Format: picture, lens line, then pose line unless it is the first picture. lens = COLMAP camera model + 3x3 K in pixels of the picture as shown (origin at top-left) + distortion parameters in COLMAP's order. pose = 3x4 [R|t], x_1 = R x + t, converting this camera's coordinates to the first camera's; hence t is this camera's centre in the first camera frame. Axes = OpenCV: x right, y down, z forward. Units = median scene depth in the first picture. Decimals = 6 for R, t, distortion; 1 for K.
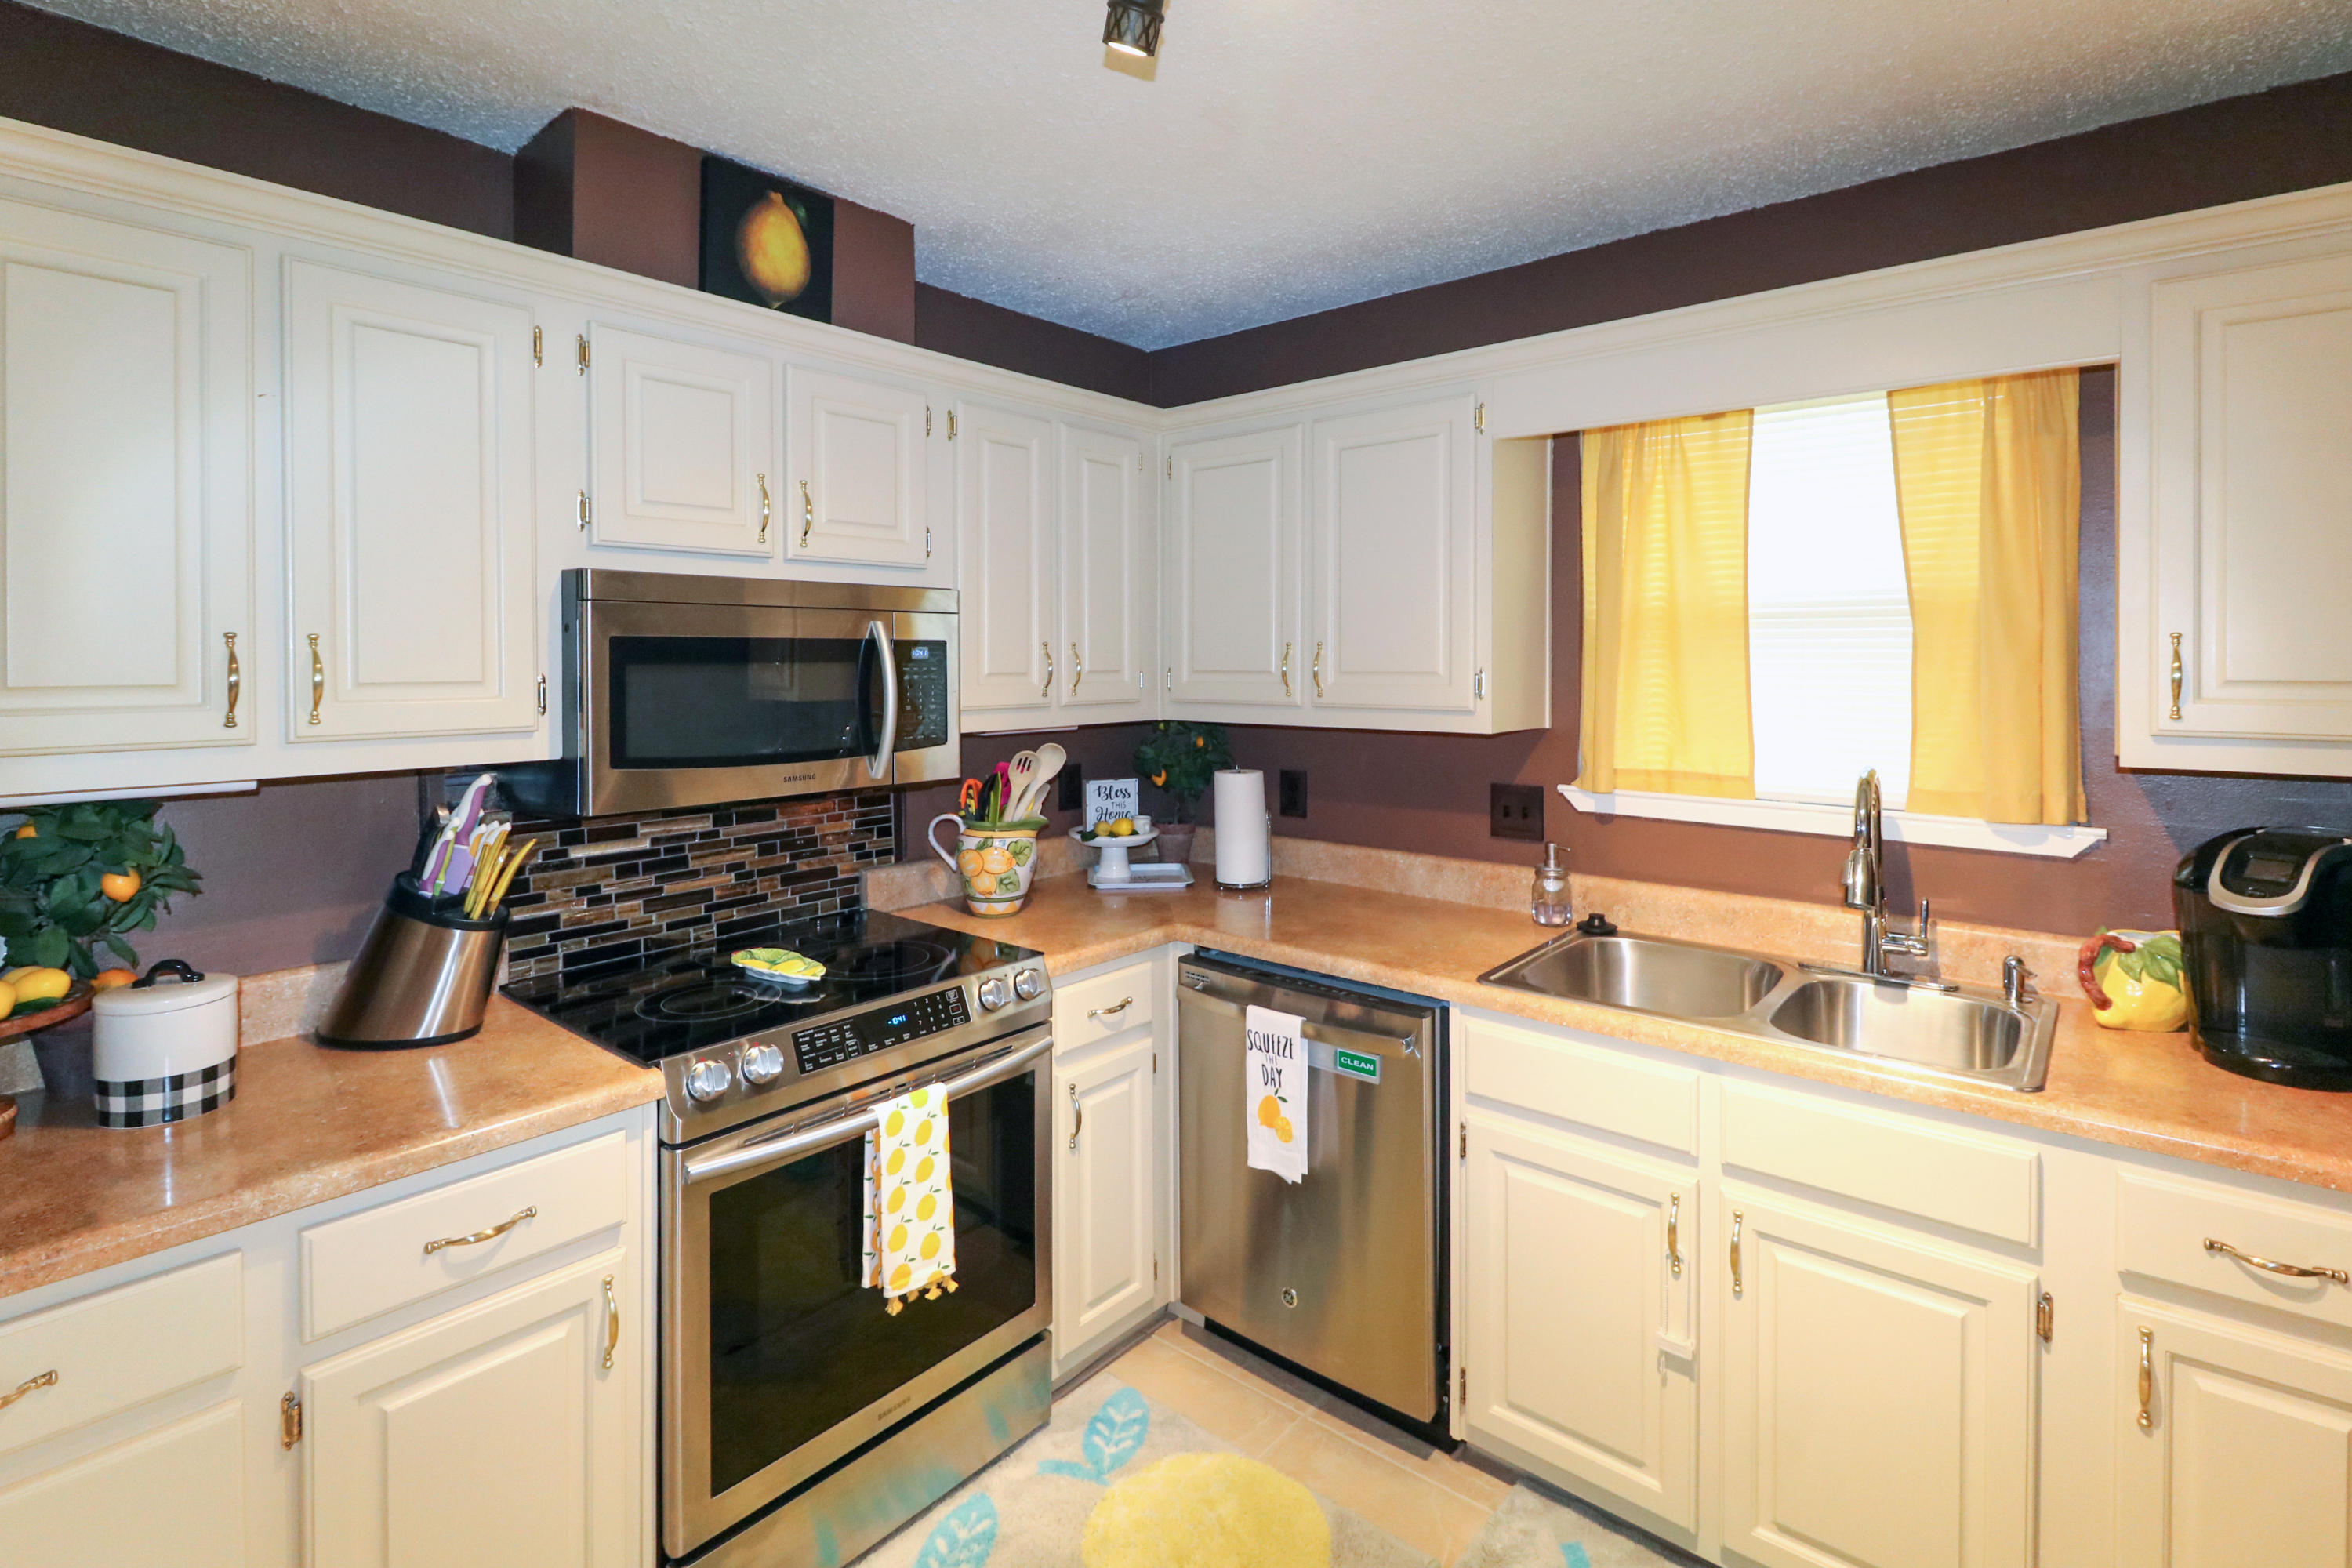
lens RADIAL K [[1119.4, 0, 1155.2], [0, 1119.4, 652.6], [0, 0, 1]] dist [0.011161, -0.007259]
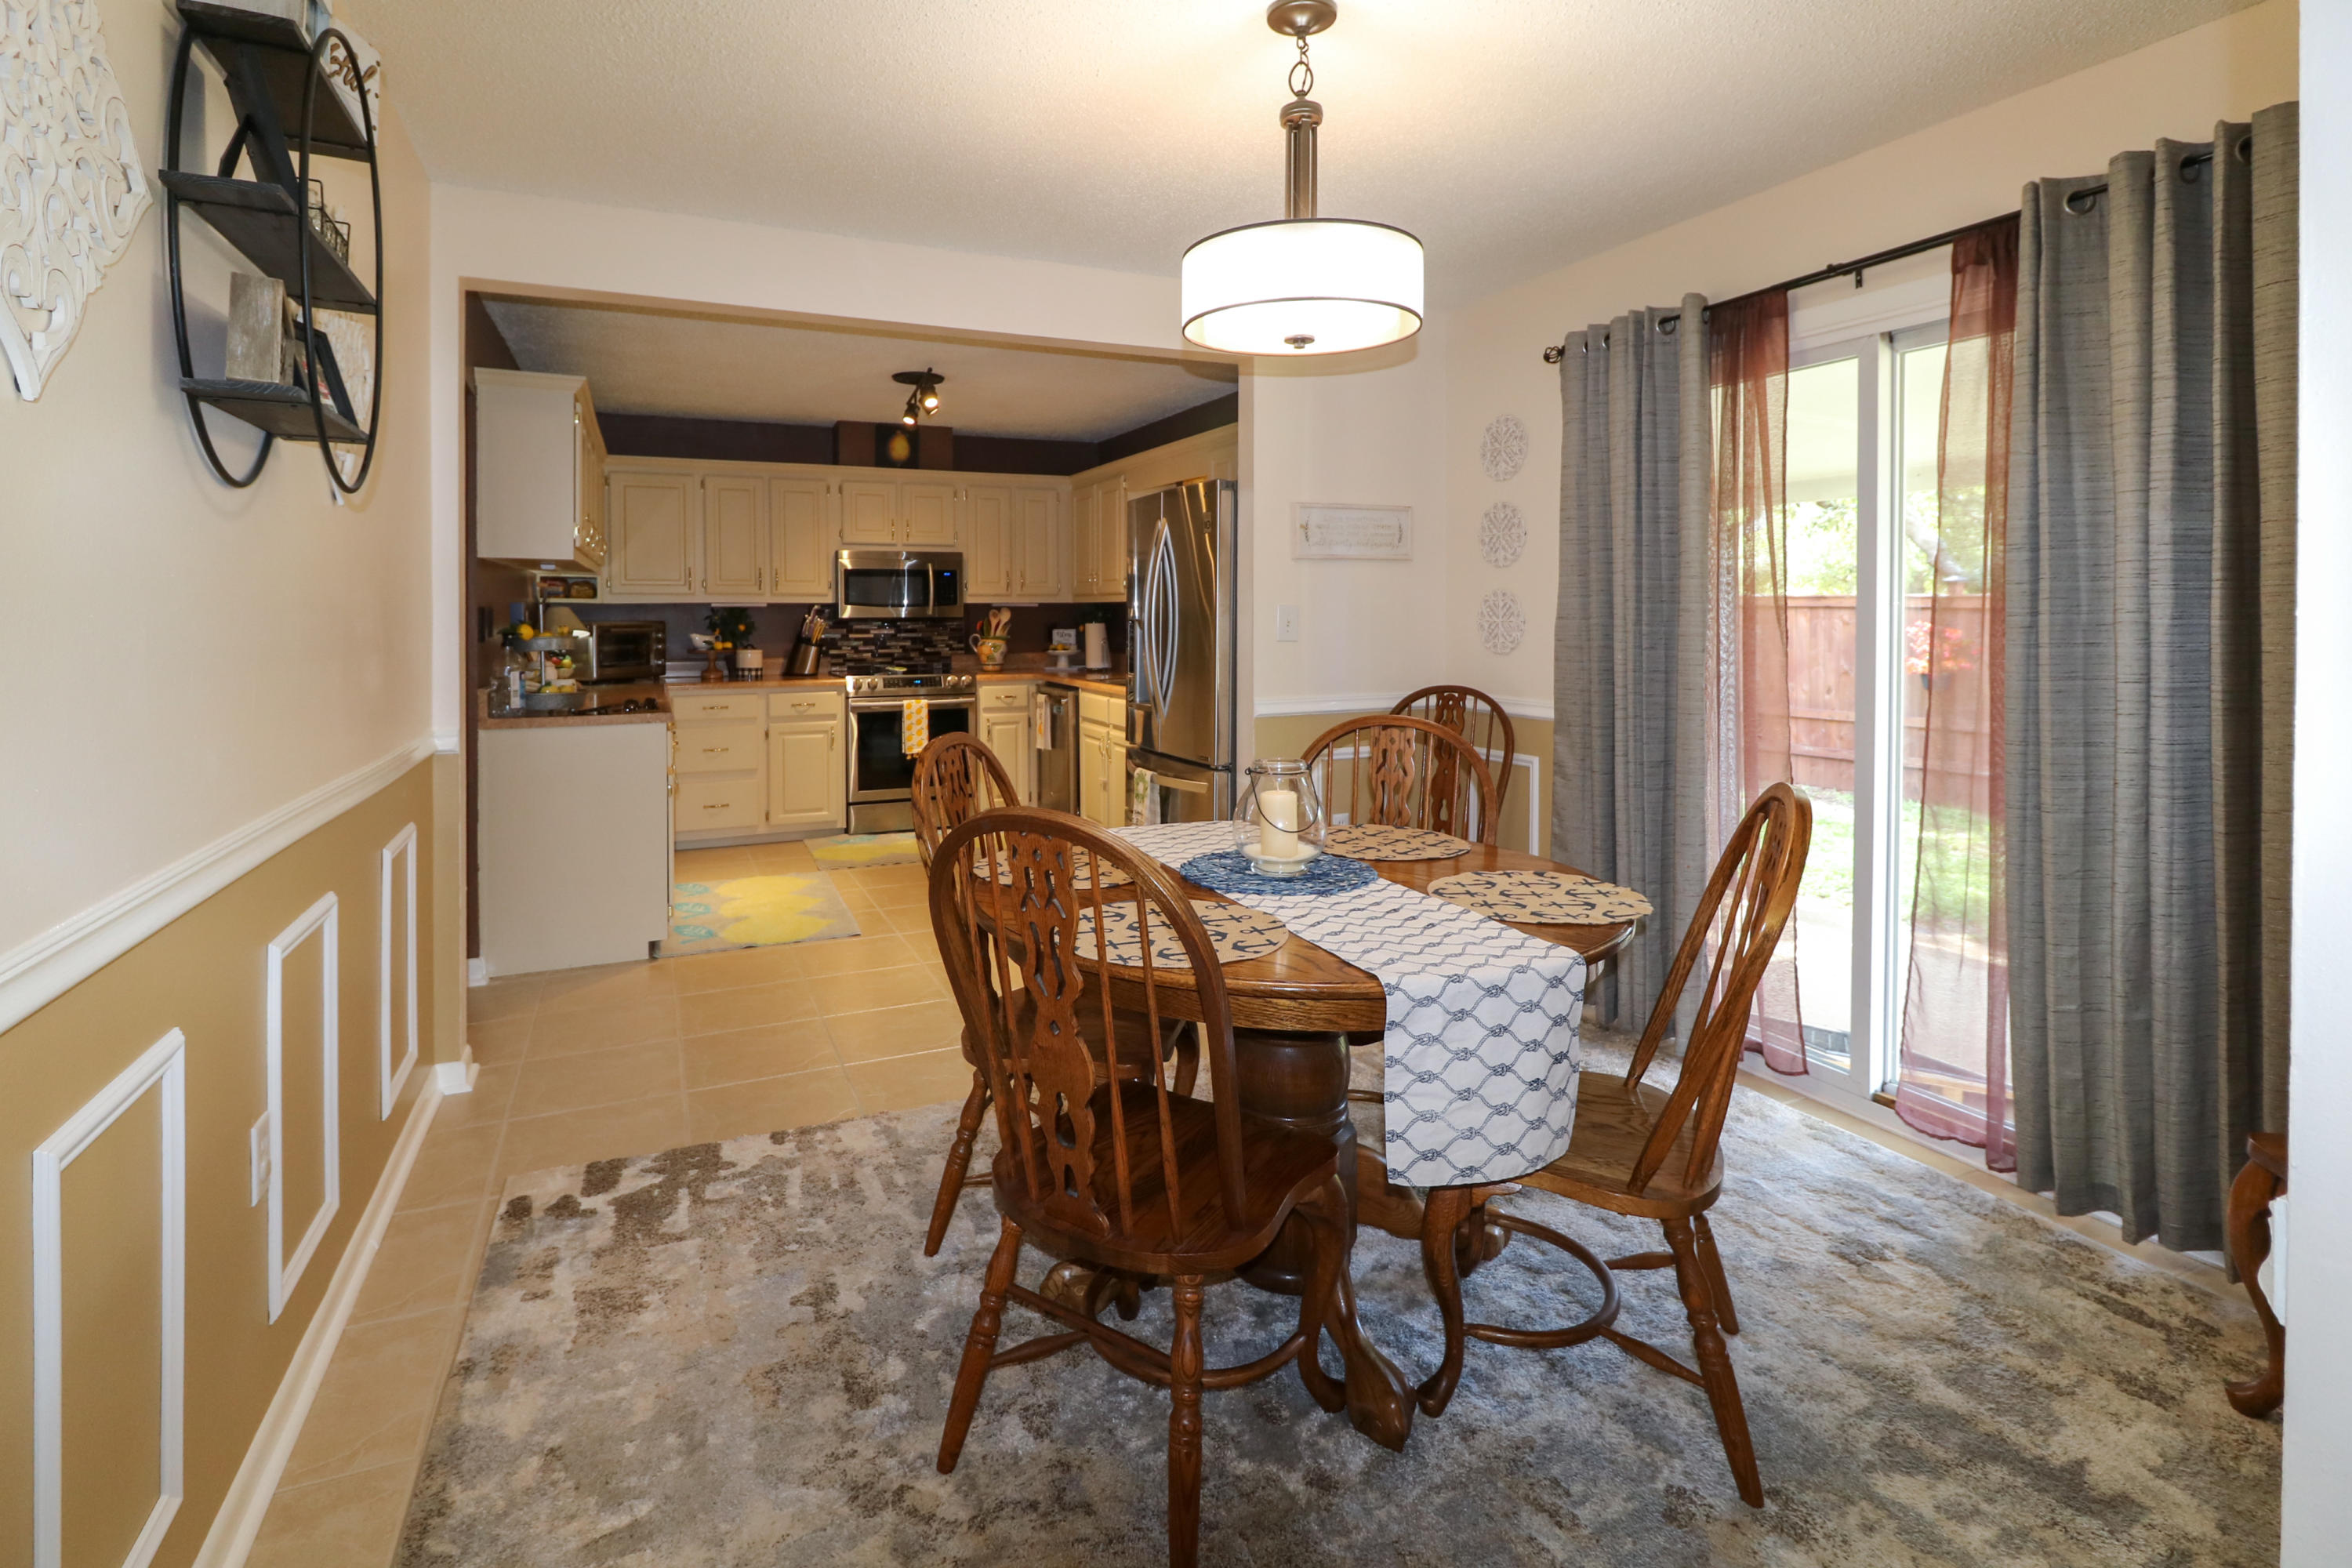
lens RADIAL K [[1119.4, 0, 1132.8], [0, 1119.4, 626.0], [0, 0, 1]] dist [0.011161, -0.007259]
pose [[0.893796, 0.003727, -0.448459, 1.743924], [0.002342, 0.999913, 0.012977, 0.111365], [0.448468, -0.012649, 0.893709, -1.612316]]
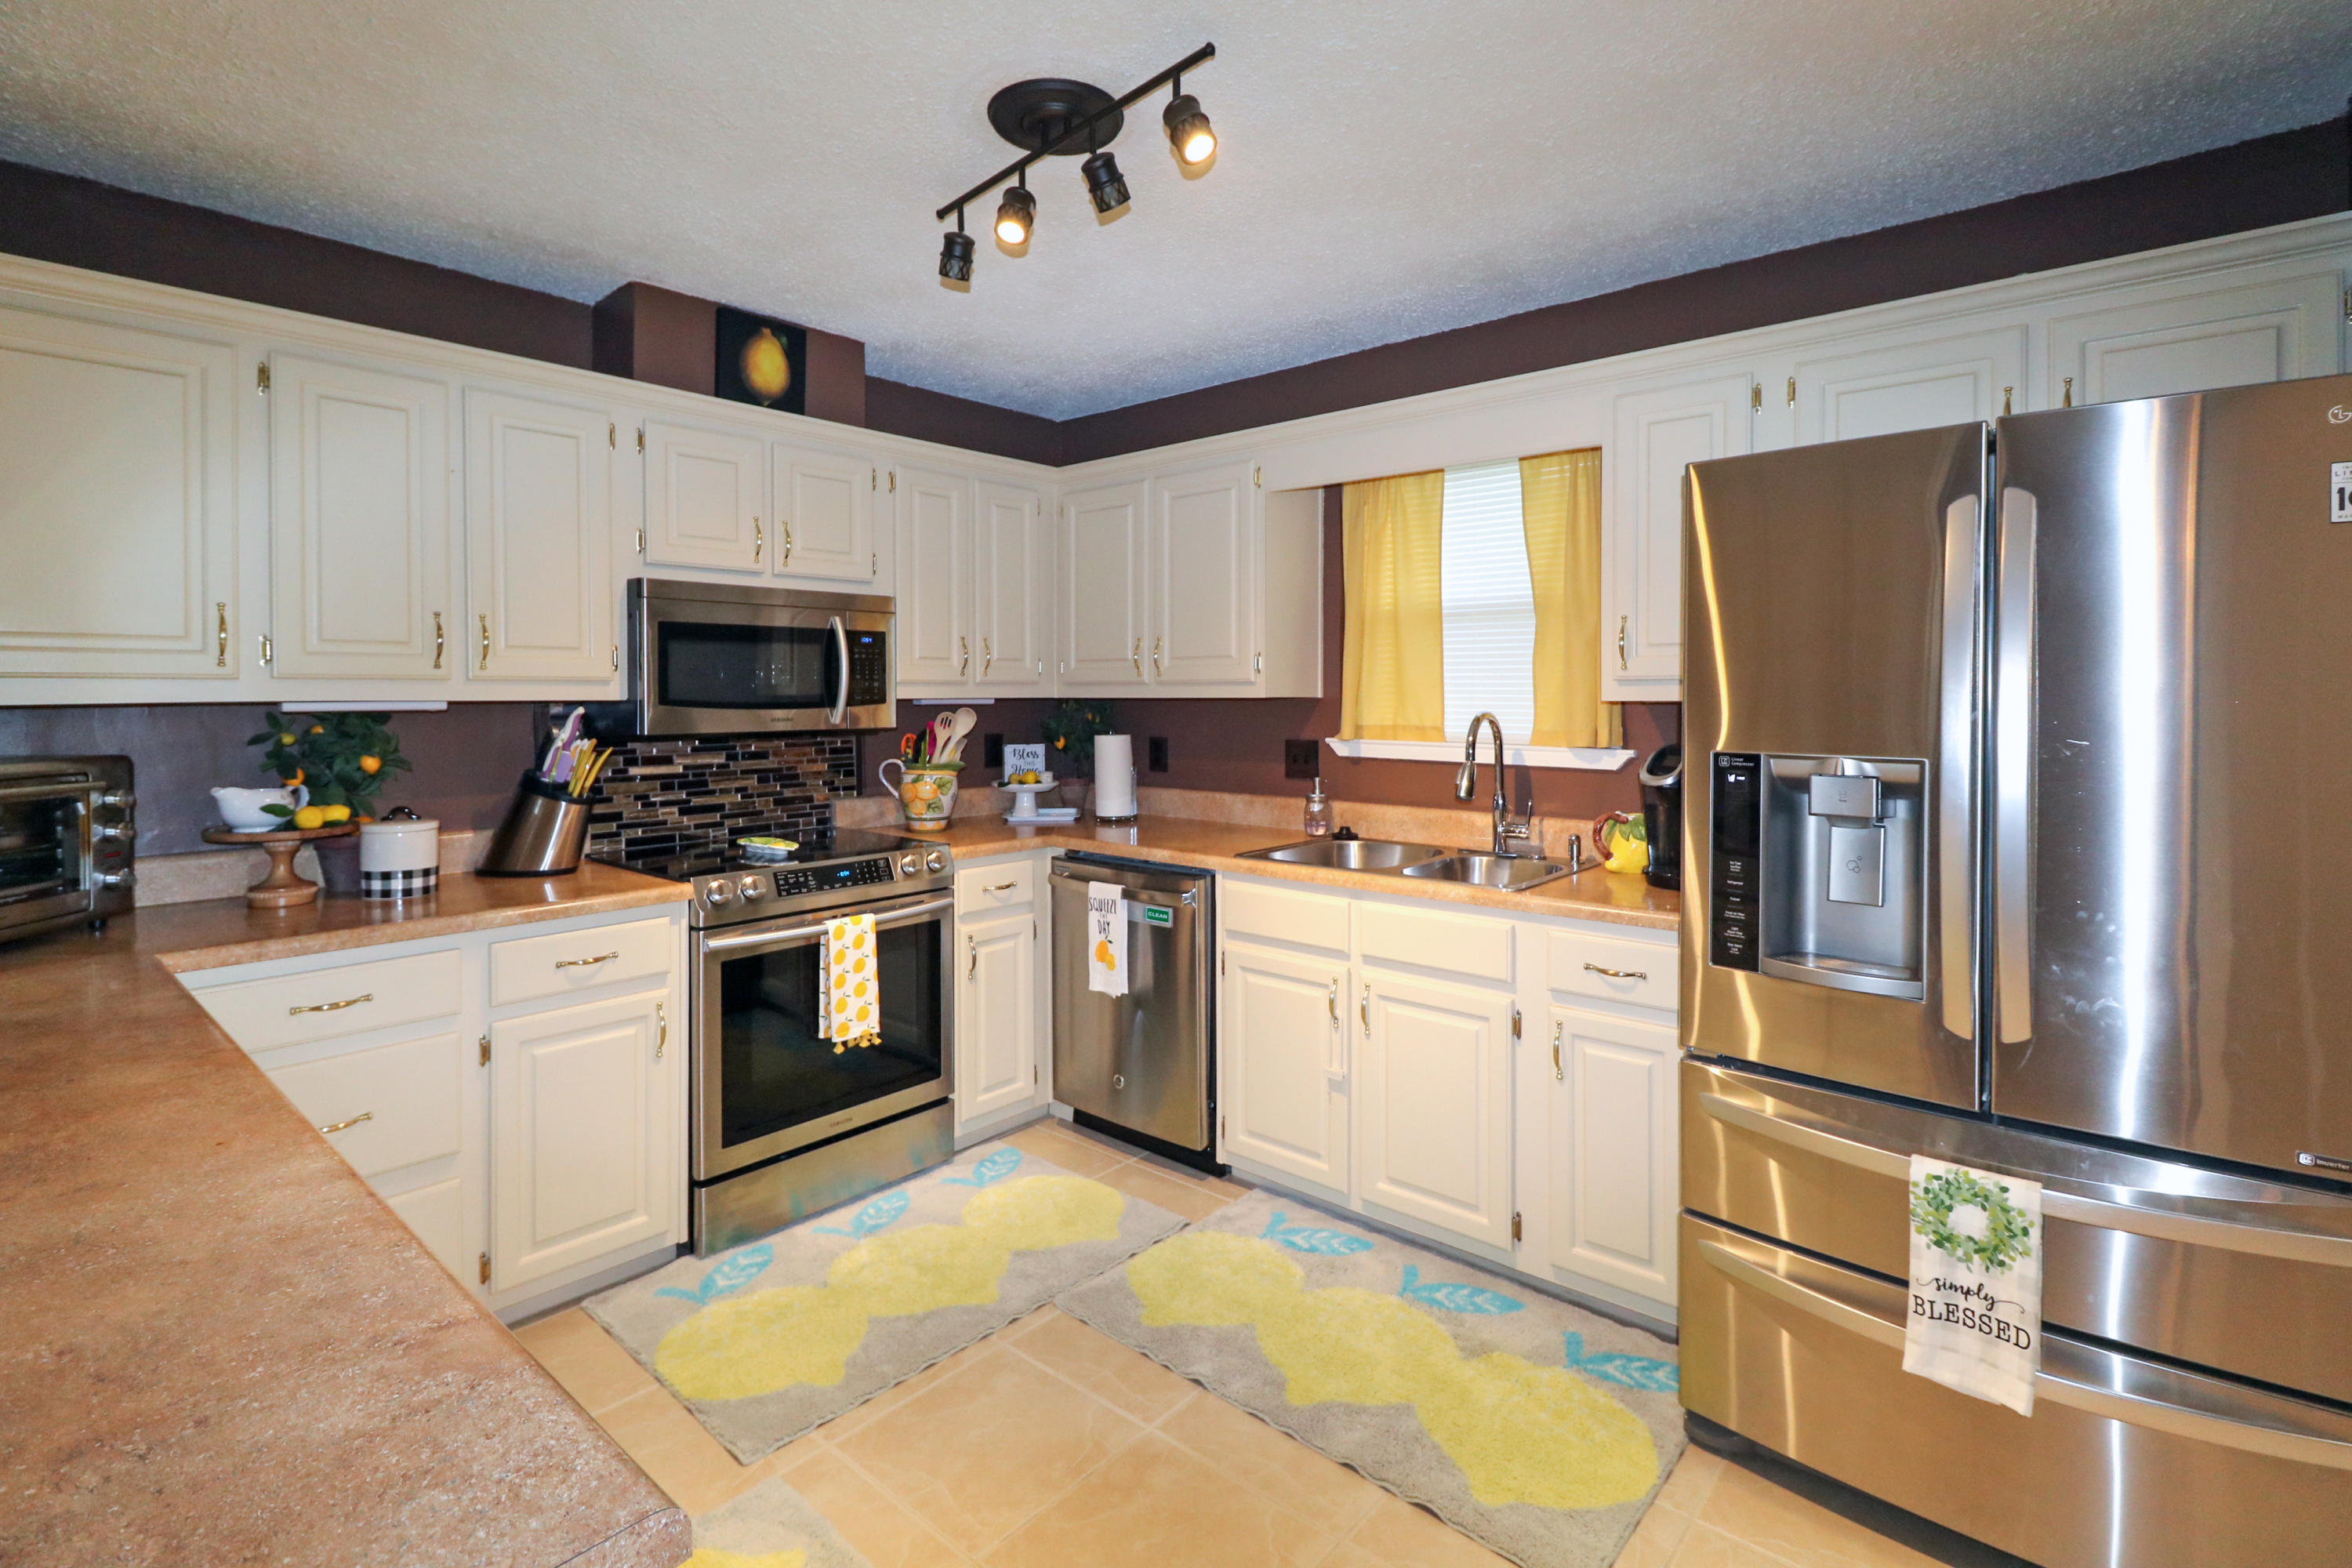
lens RADIAL K [[1119.4, 0, 1162.0], [0, 1119.4, 695.8], [0, 0, 1]] dist [0.011161, -0.007259]
pose [[0.999897, 0.001210, -0.014313, 0.212903], [-0.001132, 0.999984, 0.005457, 0.070916], [0.014320, -0.005440, 0.999883, -0.492296]]
